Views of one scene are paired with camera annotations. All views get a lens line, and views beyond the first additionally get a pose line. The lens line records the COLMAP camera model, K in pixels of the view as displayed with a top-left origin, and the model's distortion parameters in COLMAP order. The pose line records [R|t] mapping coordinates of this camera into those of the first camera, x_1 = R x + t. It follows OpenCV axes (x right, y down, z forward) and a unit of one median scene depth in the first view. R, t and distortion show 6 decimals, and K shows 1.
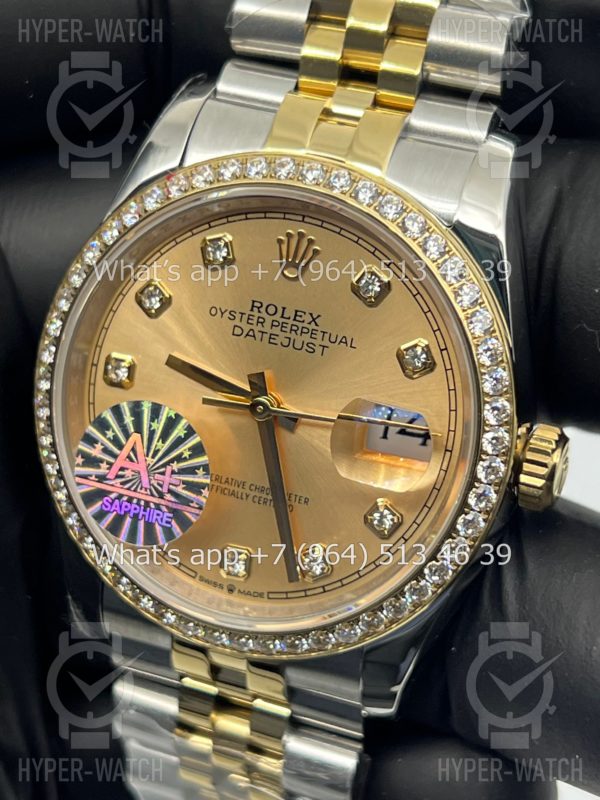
lens RADIAL K [[1876.5, 0, 292.4], [0, 1876.5, 403.2], [0, 0, 1]] dist [0.312397, 0.000000]
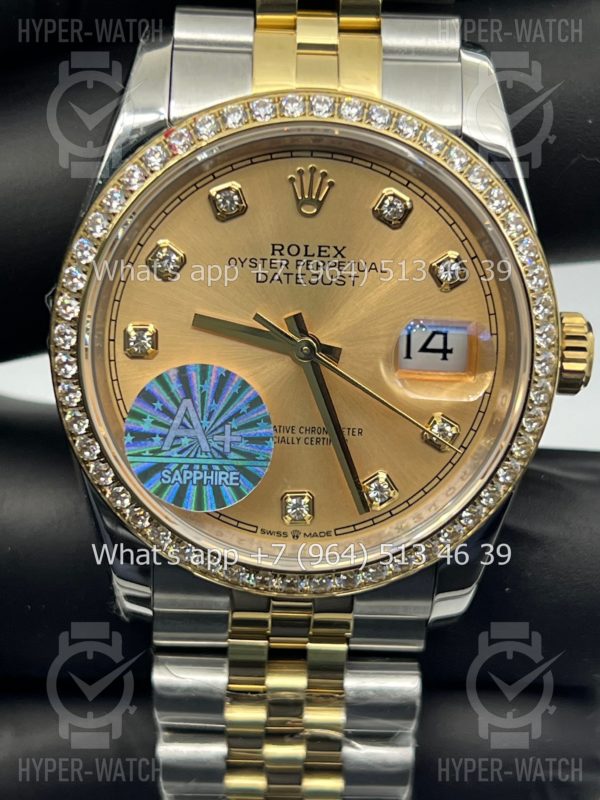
lens RADIAL K [[1876.5, 0, 295.2], [0, 1876.5, 400.0], [0, 0, 1]] dist [0.312397, 0.000000]
pose [[0.924575, -0.196372, 0.326495, -0.348390], [0.187726, 0.980500, 0.058122, -0.029506], [-0.331542, 0.007553, 0.943410, 0.061682]]
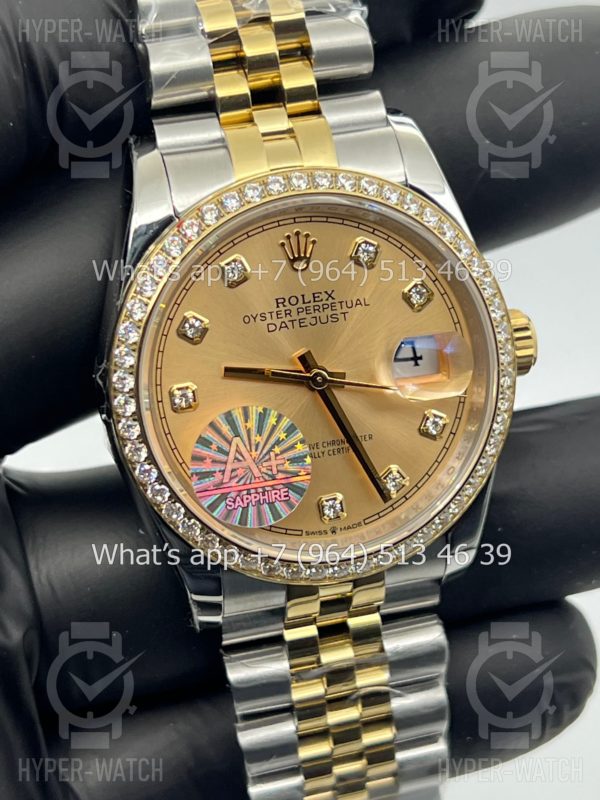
lens RADIAL K [[1876.5, 0, 299.9], [0, 1876.5, 398.4], [0, 0, 1]] dist [0.312397, 0.000000]
pose [[0.801637, -0.359753, 0.477447, -0.603444], [0.356694, 0.928754, 0.100919, -0.111059], [-0.479737, 0.089402, 0.872846, -0.050607]]
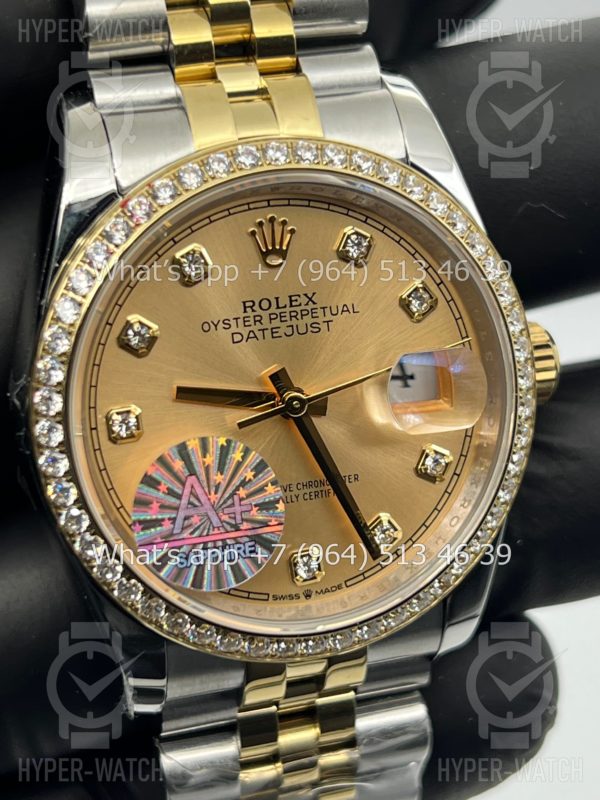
lens RADIAL K [[1876.5, 0, 292.7], [0, 1876.5, 402.8], [0, 0, 1]] dist [0.312397, 0.000000]
pose [[0.777032, -0.341315, 0.528891, -0.520728], [0.331871, 0.936100, 0.116527, -0.109037], [-0.534867, 0.084979, 0.840652, 0.189920]]
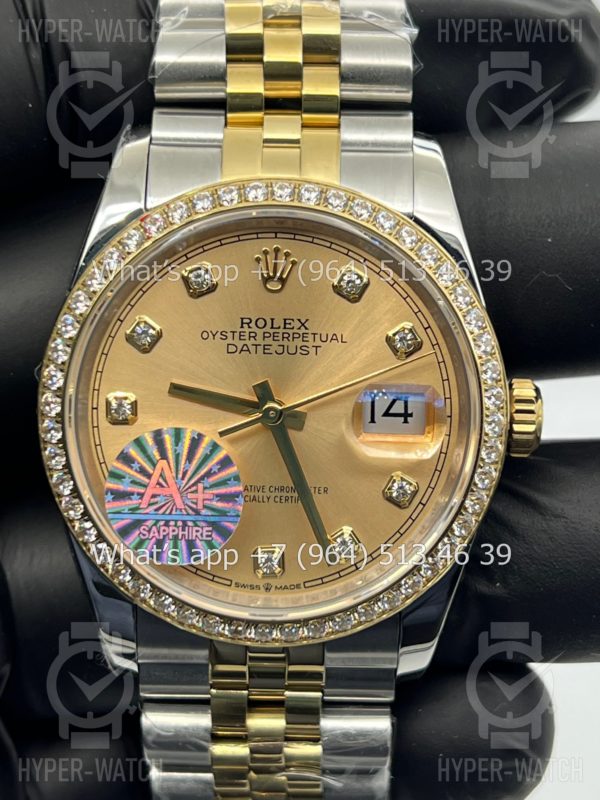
lens RADIAL K [[1876.5, 0, 304.0], [0, 1876.5, 401.8], [0, 0, 1]] dist [0.312397, 0.000000]
pose [[0.934533, -0.185264, 0.303852, -0.323045], [0.201596, 0.979199, -0.022997, 0.024353], [-0.293271, 0.082747, 0.952442, -0.034150]]
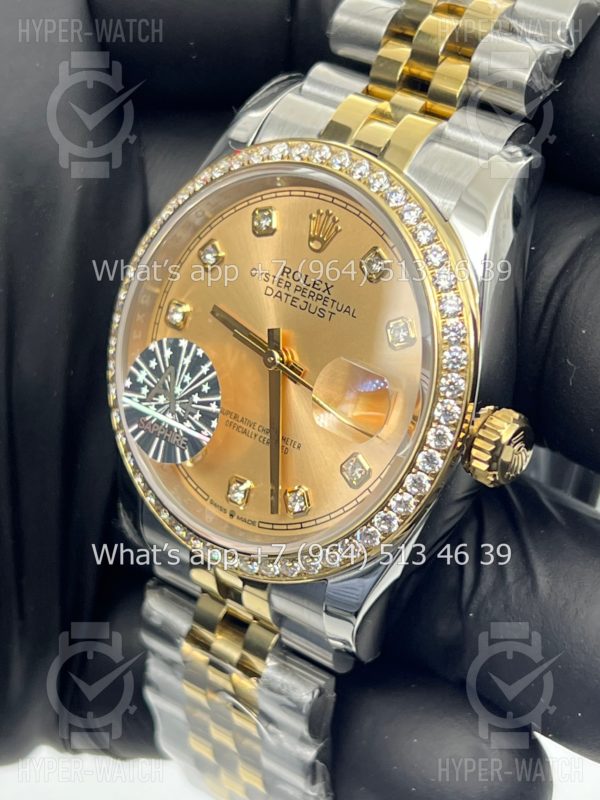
lens RADIAL K [[1876.5, 0, 303.3], [0, 1876.5, 403.2], [0, 0, 1]] dist [0.312397, 0.000000]
pose [[0.946387, 0.152097, -0.284988, 0.328408], [-0.165575, 0.985913, -0.023662, 0.052633], [0.277374, 0.069581, 0.958239, -0.090011]]
